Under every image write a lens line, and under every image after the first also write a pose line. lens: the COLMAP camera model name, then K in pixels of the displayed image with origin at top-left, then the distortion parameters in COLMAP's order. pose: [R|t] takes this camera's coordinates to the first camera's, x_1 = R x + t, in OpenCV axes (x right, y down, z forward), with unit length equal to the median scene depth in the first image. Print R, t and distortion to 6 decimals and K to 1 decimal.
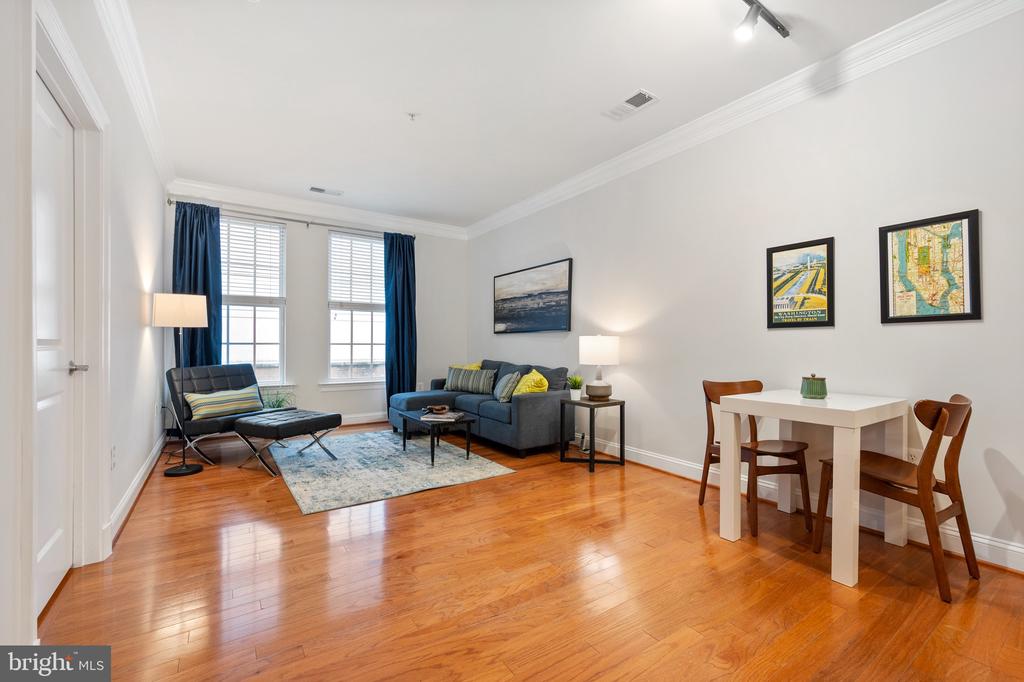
lens RADIAL K [[430.1, 0, 518.0], [0, 430.1, 342.2], [0, 0, 1]] dist [-0.001068, 0.000023]
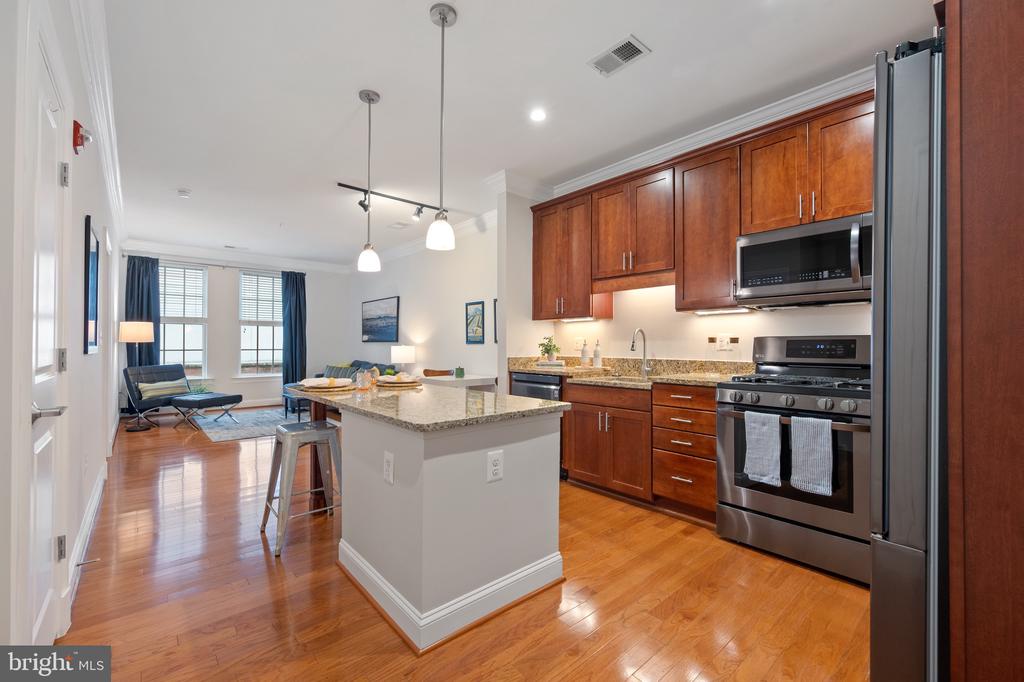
lens RADIAL K [[430.1, 0, 513.1], [0, 430.1, 335.9], [0, 0, 1]] dist [-0.001068, 0.000023]
pose [[0.993931, -0.001308, 0.109999, 0.421099], [0.002582, 0.999931, -0.011441, -0.032901], [-0.109976, 0.011655, 0.993866, -0.715910]]
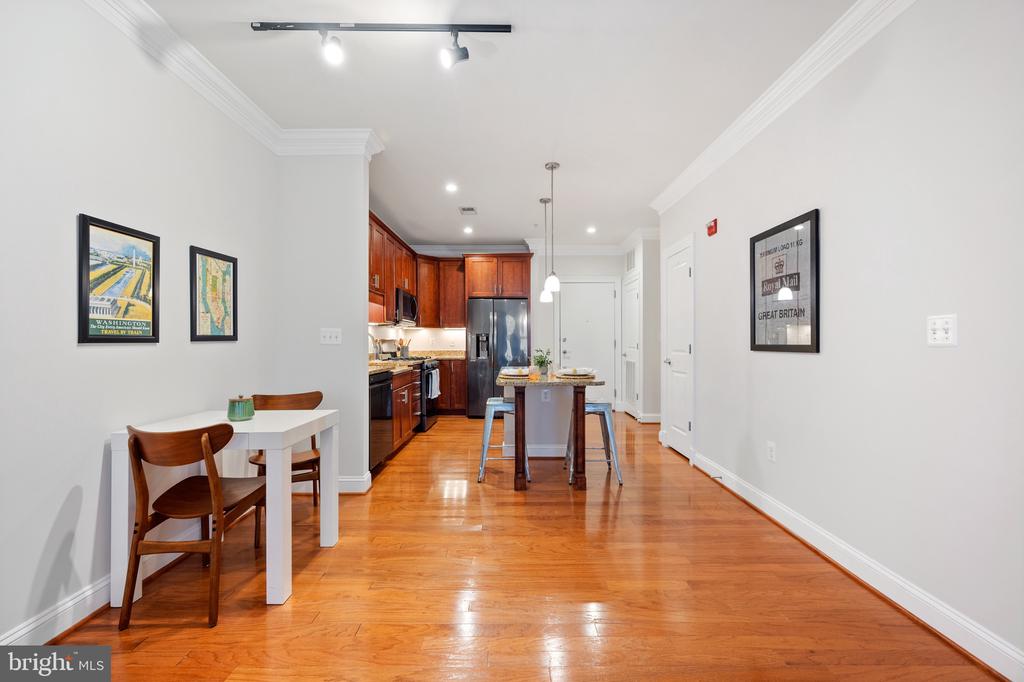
lens RADIAL K [[422.1, 0, 518.5], [0, 422.1, 341.4], [0, 0, 1]] dist [-0.000904, -0.000110]
pose [[-0.832339, 0.001989, 0.554263, -0.203012], [-0.001505, 0.999982, -0.005849, -0.023504], [-0.554265, -0.005702, -0.832321, 0.843308]]
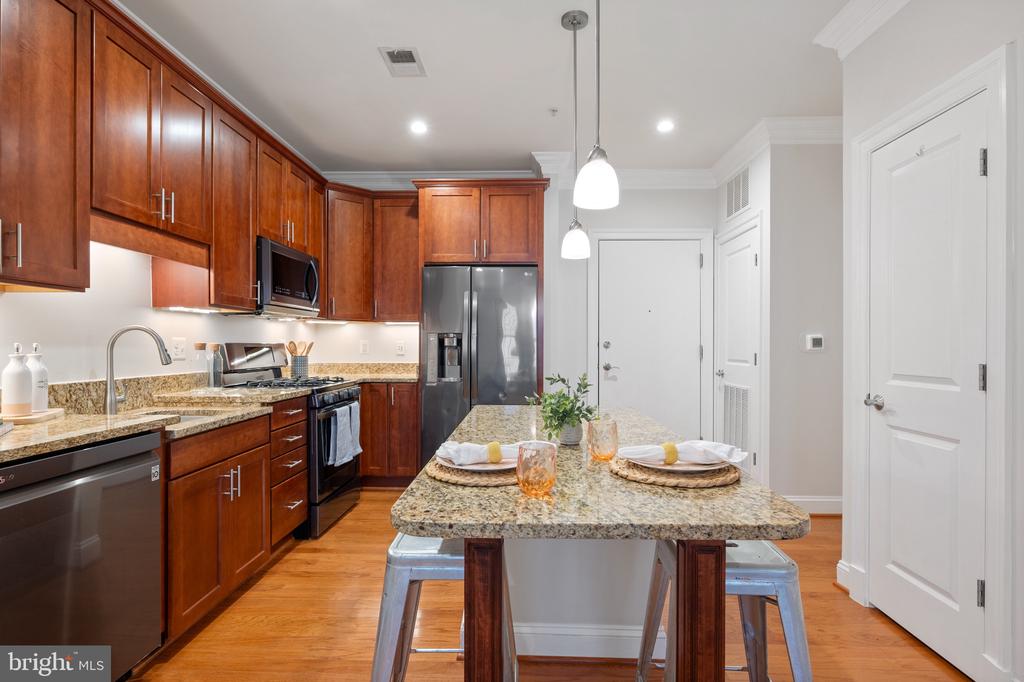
lens RADIAL K [[531.8, 0, 491.4], [0, 531.8, 343.5], [0, 0, 1]] dist [-0.000905, -0.000047]
pose [[-0.784292, -0.002681, 0.620386, 0.082676], [-0.007341, 0.999961, -0.004959, -0.036544], [-0.620349, -0.008443, -0.784281, 0.358216]]
